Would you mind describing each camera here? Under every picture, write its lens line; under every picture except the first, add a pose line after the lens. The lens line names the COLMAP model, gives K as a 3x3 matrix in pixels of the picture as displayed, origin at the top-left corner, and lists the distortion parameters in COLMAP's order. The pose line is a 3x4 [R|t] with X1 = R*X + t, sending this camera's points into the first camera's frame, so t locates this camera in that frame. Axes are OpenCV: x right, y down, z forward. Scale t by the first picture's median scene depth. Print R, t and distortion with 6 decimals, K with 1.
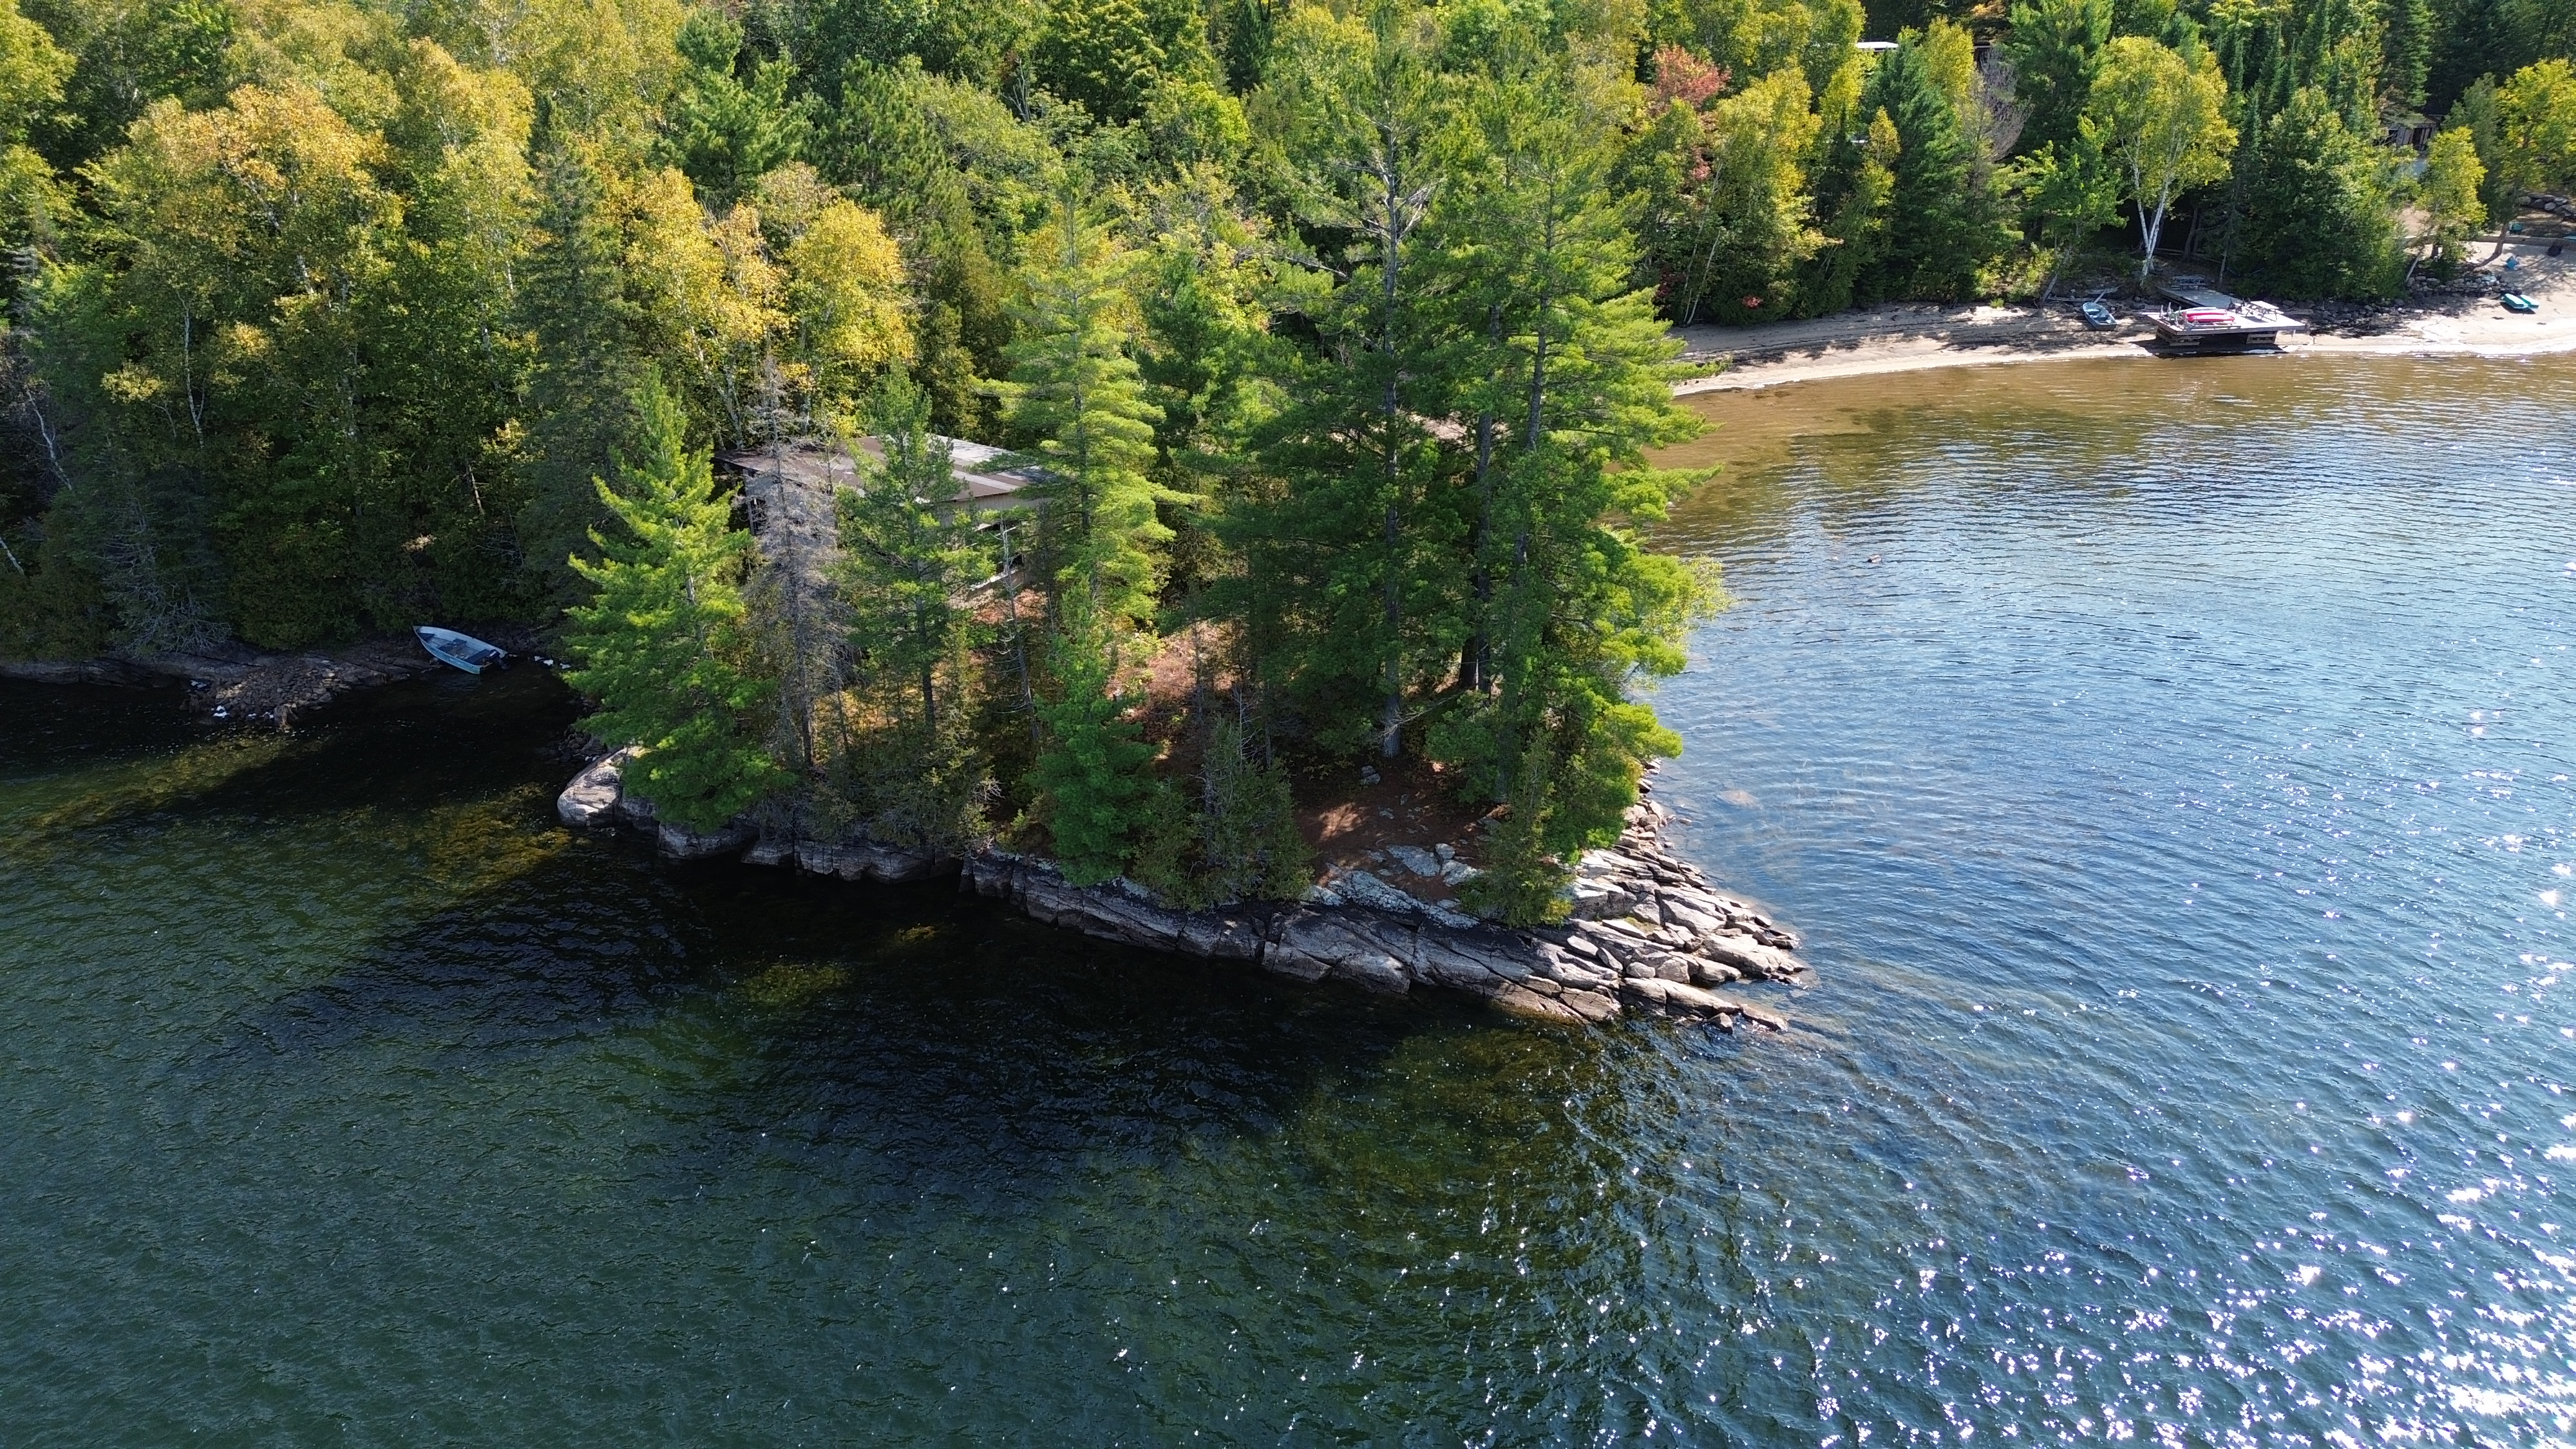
lens RADIAL K [[1836.6, 0, 1293.0], [0, 1836.6, 717.5], [0, 0, 1]] dist [0.079734, -0.070979]
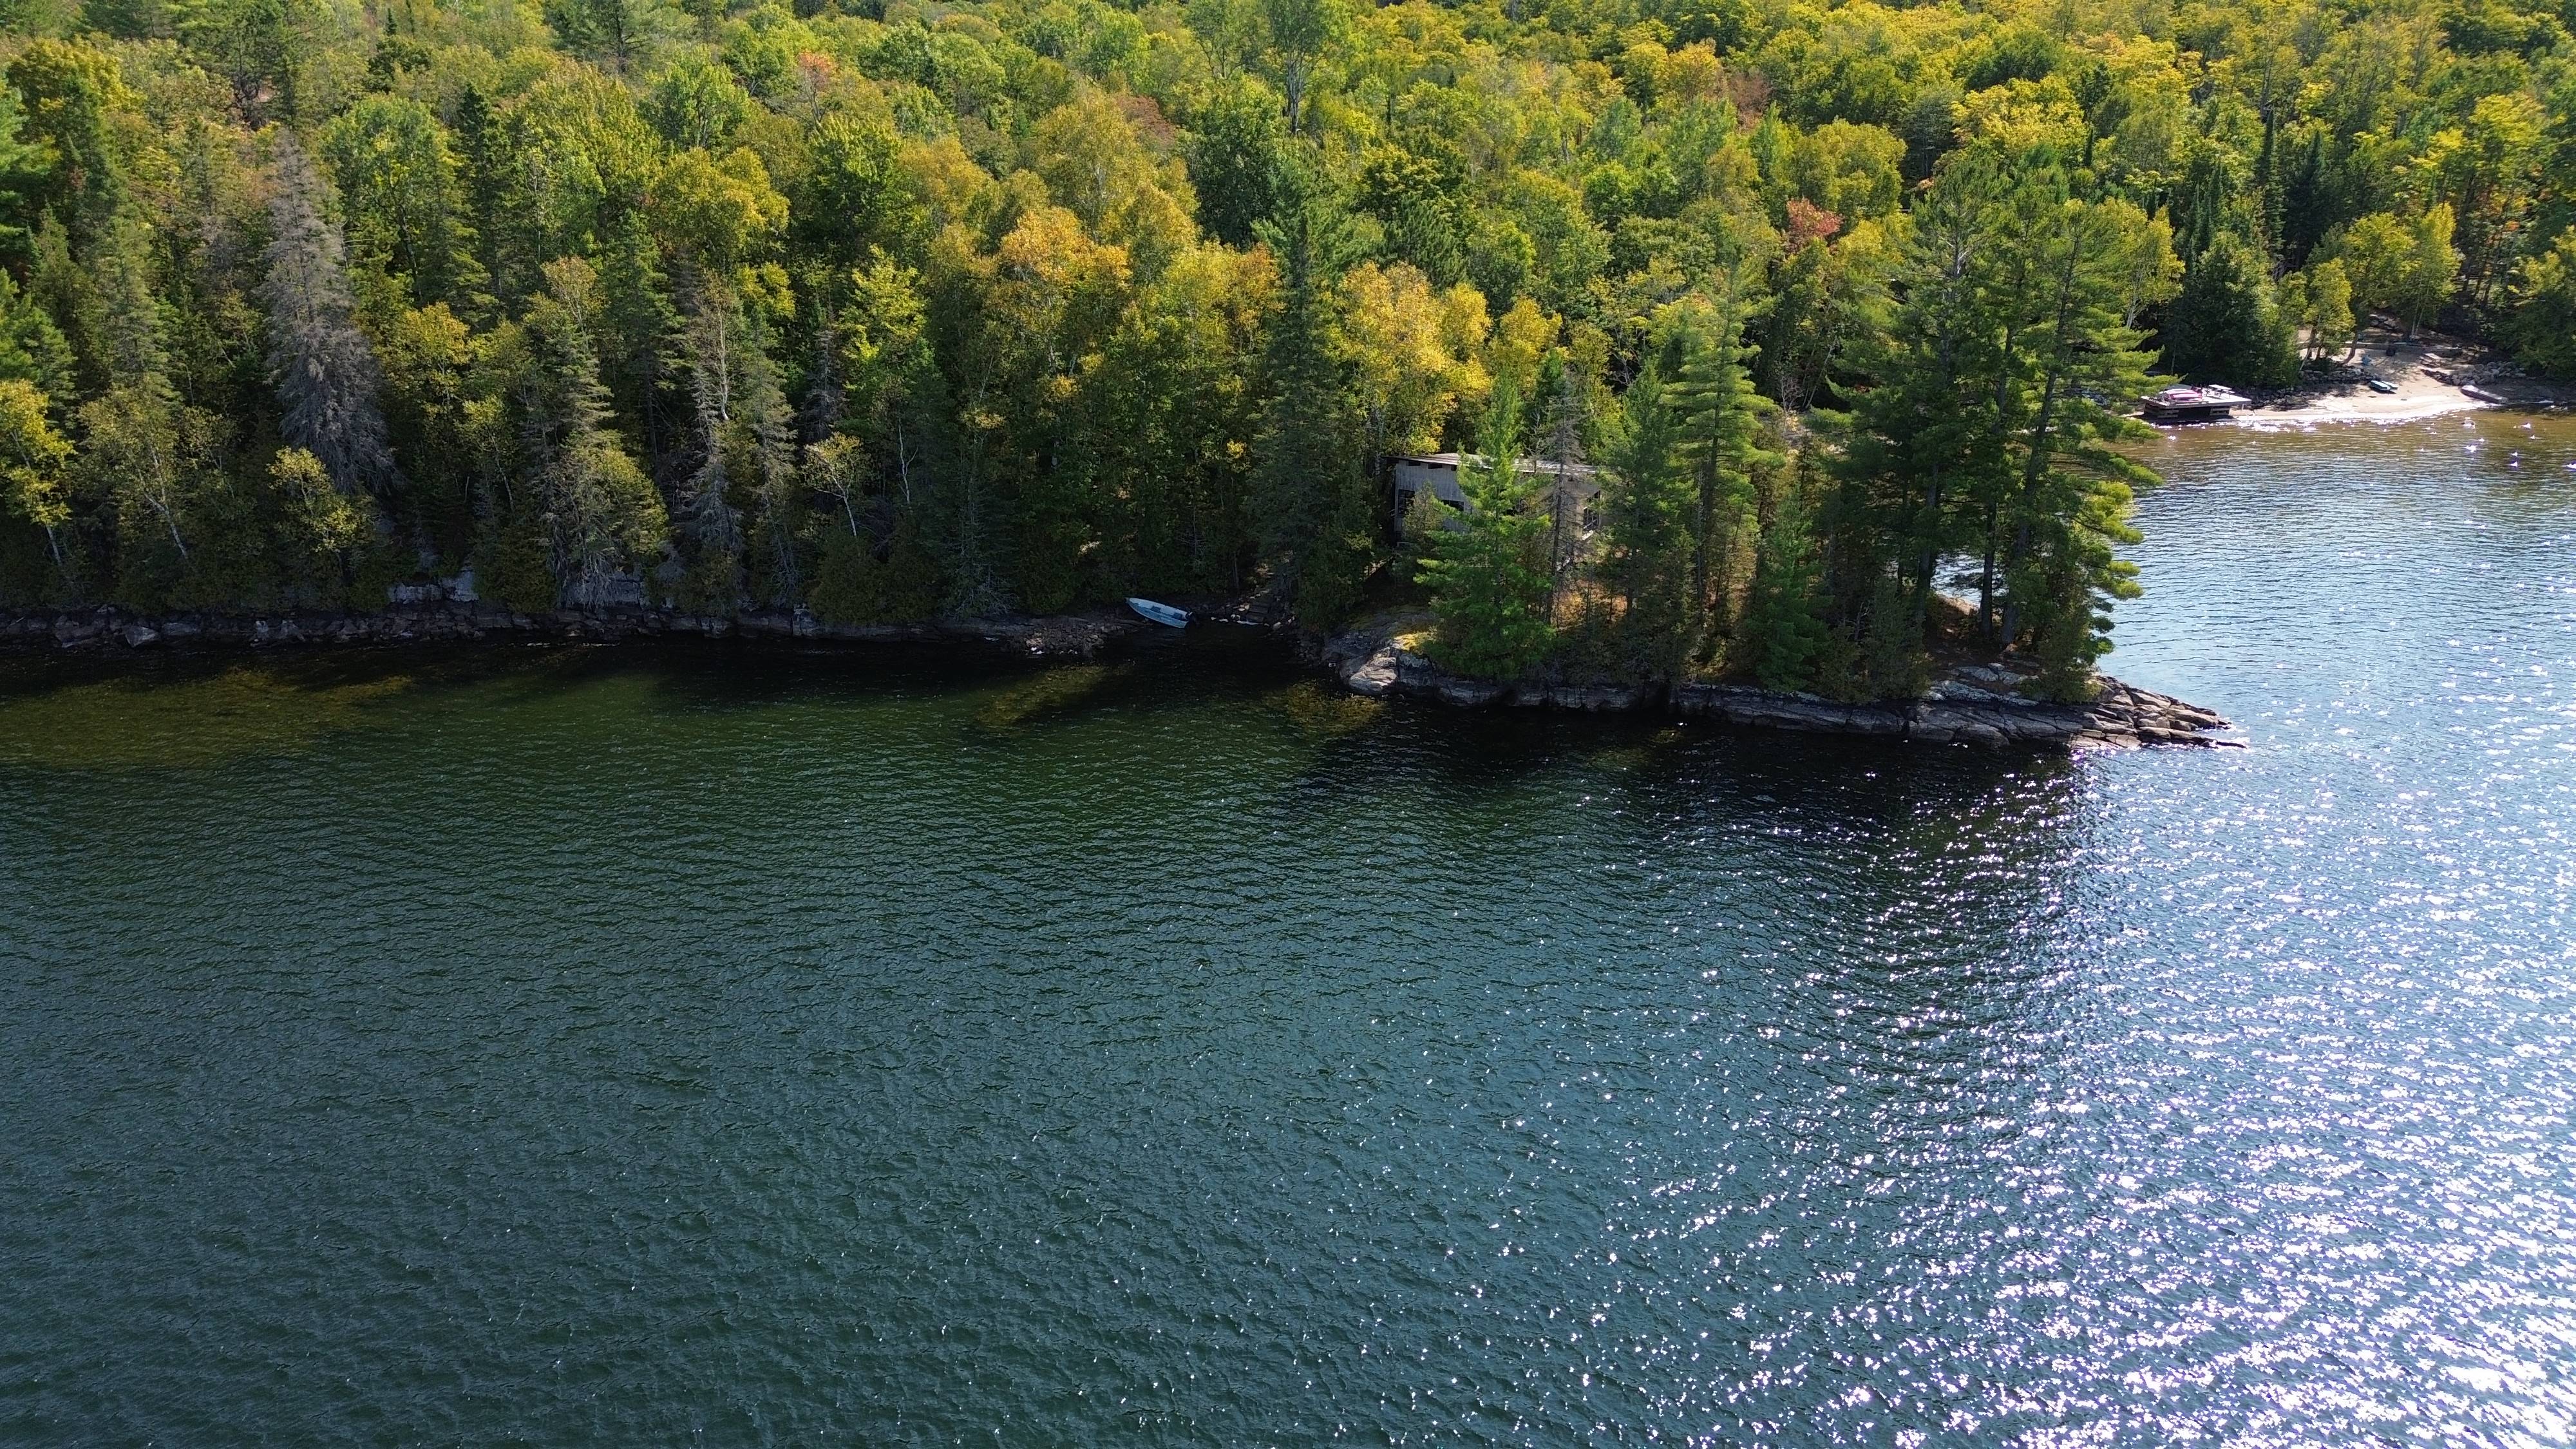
lens RADIAL K [[1836.6, 0, 1285.6], [0, 1836.6, 718.2], [0, 0, 1]] dist [0.079734, -0.070979]
pose [[0.990962, -0.038501, 0.128499, -0.681920], [0.050615, 0.994437, -0.092375, 0.219691], [-0.124228, 0.098044, 0.987398, -0.446690]]
